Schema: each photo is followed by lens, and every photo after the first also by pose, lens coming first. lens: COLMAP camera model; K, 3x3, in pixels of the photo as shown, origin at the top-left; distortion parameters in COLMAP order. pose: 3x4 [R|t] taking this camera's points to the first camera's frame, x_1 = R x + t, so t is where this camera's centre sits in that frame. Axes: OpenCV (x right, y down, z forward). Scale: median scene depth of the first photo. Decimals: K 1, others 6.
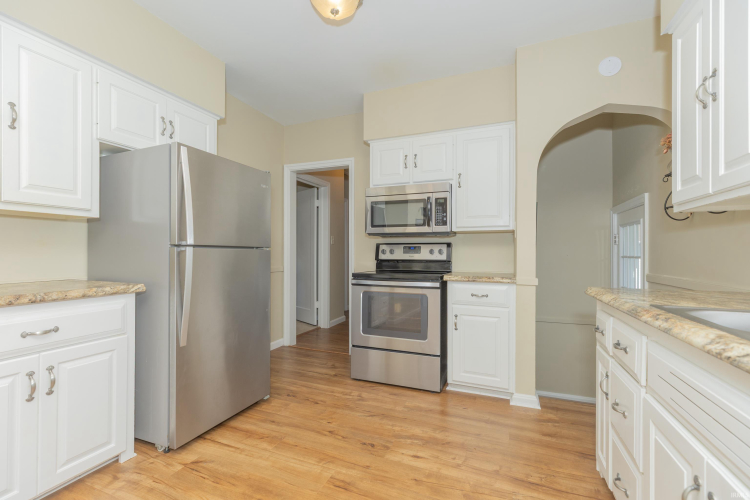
lens RADIAL K [[330.7, 0, 370.4], [0, 330.7, 249.9], [0, 0, 1]] dist [0.002934, 0.000210]
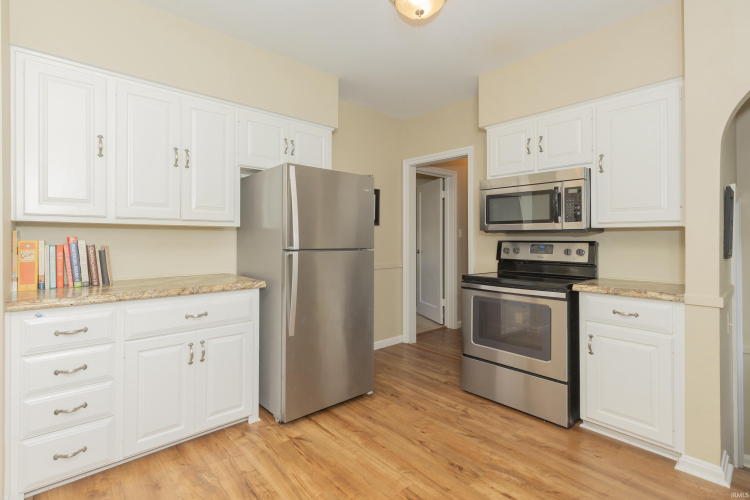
lens RADIAL K [[353.6, 0, 359.3], [0, 353.6, 235.3], [0, 0, 1]] dist [0.002861, -0.000032]
pose [[0.894365, -0.004940, -0.447311, 0.150637], [0.002821, 0.999981, -0.005404, -0.041807], [0.447329, 0.003571, 0.894362, -0.008698]]
